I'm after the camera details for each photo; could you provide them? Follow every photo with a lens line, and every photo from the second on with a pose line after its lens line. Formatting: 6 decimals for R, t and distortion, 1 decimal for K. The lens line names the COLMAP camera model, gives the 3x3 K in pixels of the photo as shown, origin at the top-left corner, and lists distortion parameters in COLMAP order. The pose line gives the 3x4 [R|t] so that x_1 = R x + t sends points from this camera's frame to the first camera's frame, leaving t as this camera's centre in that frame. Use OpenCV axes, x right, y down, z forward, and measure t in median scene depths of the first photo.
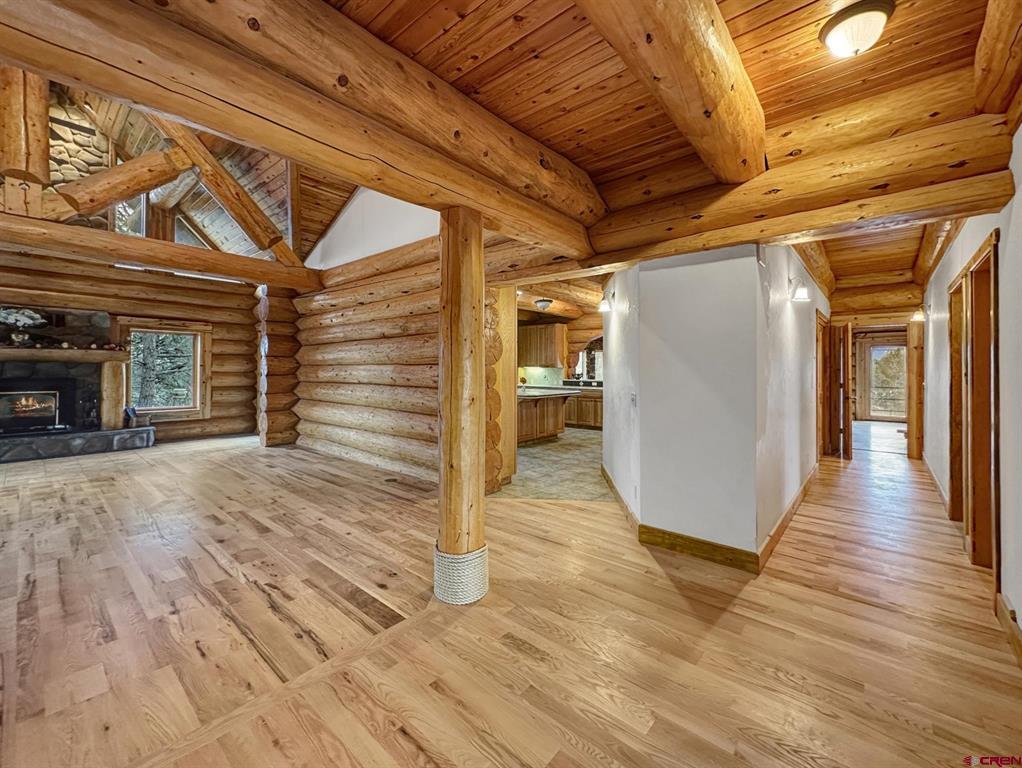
lens RADIAL K [[424.0, 0, 516.8], [0, 424.0, 365.2], [0, 0, 1]] dist [0.003474, -0.001849]
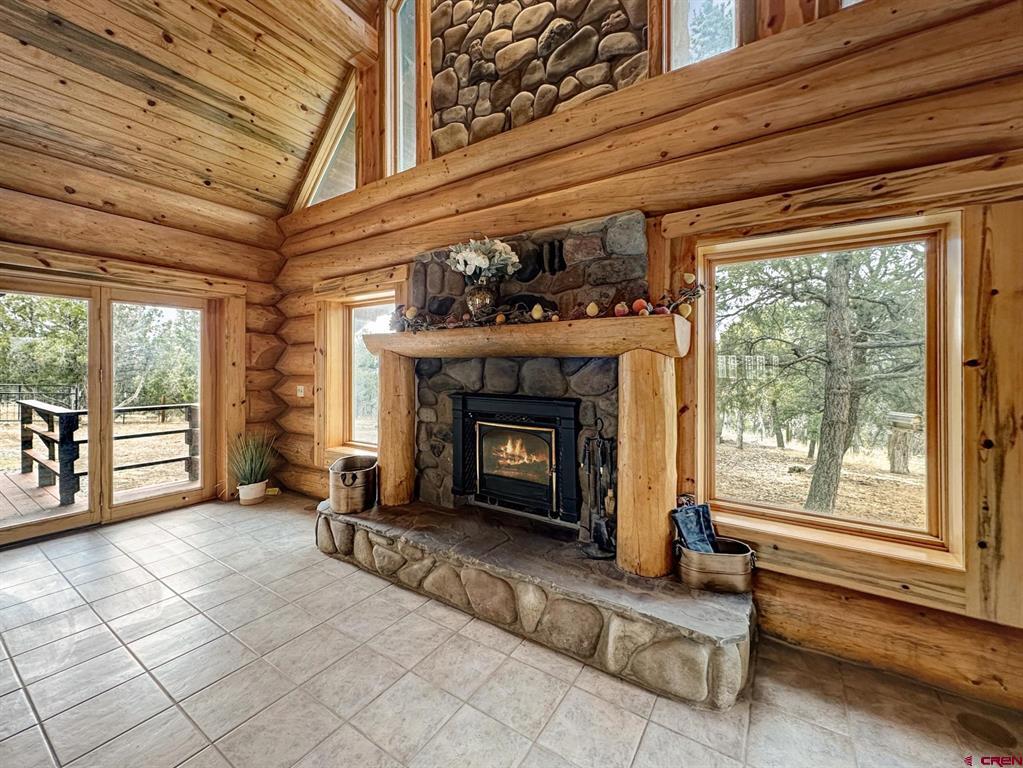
lens RADIAL K [[424.4, 0, 503.1], [0, 424.4, 362.4], [0, 0, 1]] dist [0.003474, -0.001849]
pose [[0.123181, -0.013996, -0.992286, -0.729646], [0.007431, 0.999886, -0.013180, 0.001950], [0.992356, -0.005750, 0.123271, 0.966452]]
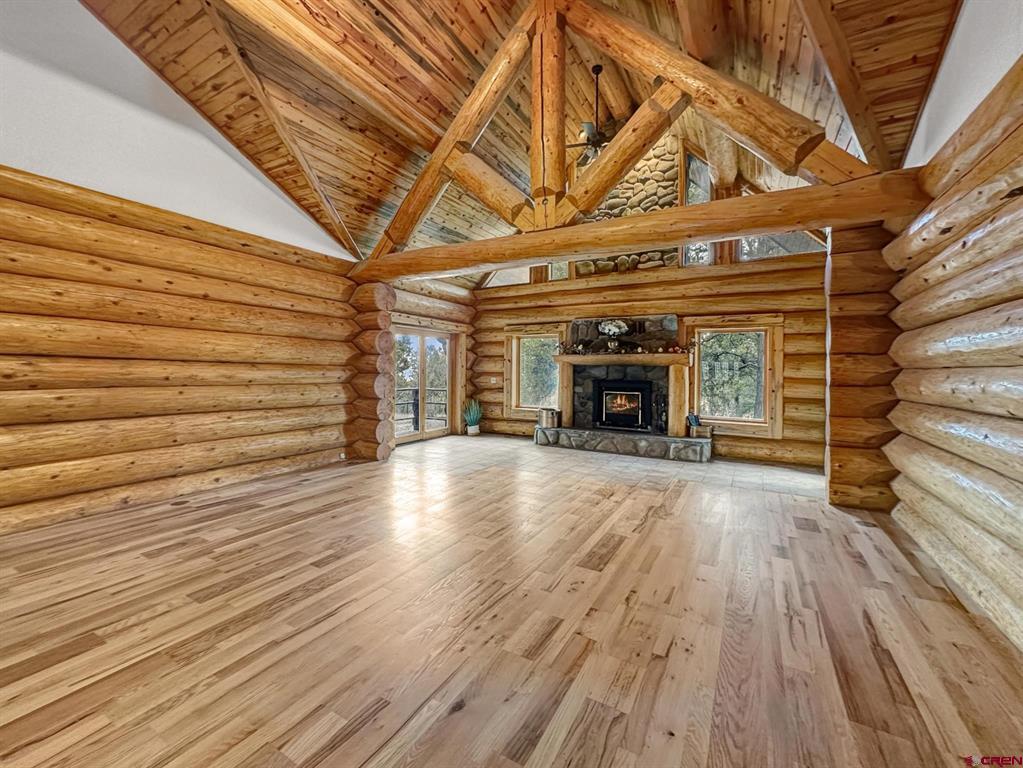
lens RADIAL K [[424.4, 0, 506.0], [0, 424.4, 363.1], [0, 0, 1]] dist [0.003474, -0.001849]
pose [[0.179964, -0.015000, -0.983559, -0.091153], [-0.001632, 0.999878, -0.015548, 0.002718], [0.983672, 0.004403, 0.179918, 0.506692]]
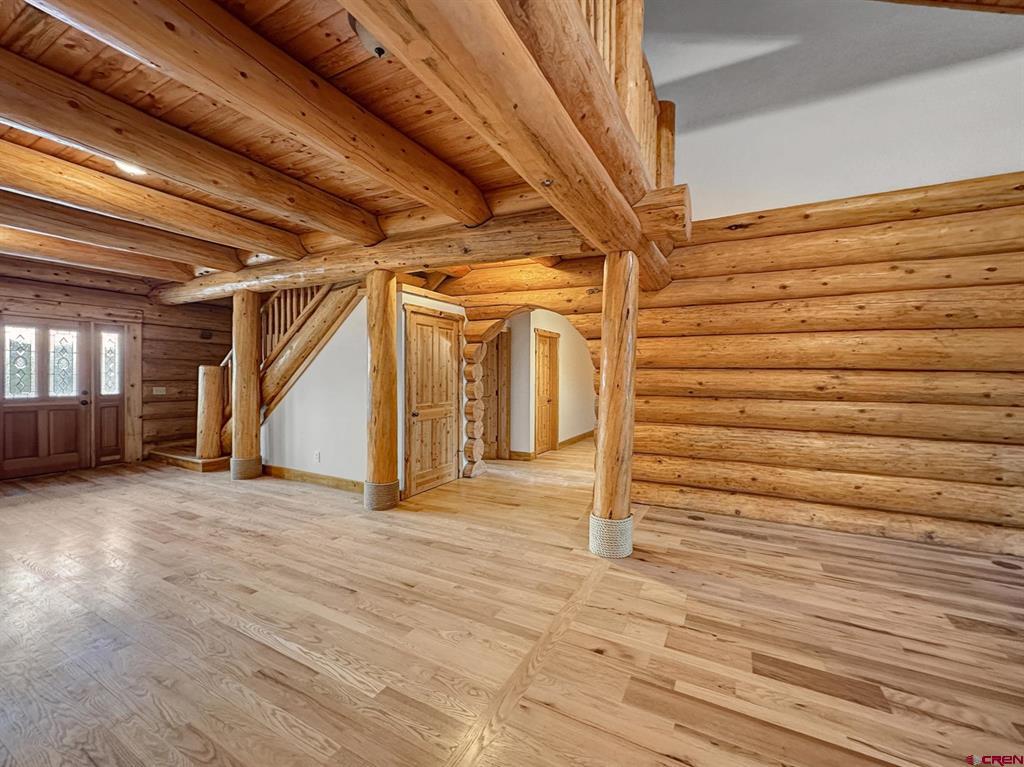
lens RADIAL K [[417.9, 0, 521.5], [0, 417.9, 381.4], [0, 0, 1]] dist [0.000305, 0.000295]
pose [[-0.973810, -0.006135, -0.227282, -0.185830], [-0.008023, 0.999941, 0.007381, 0.001378], [0.227223, 0.009011, -0.973801, 0.465215]]
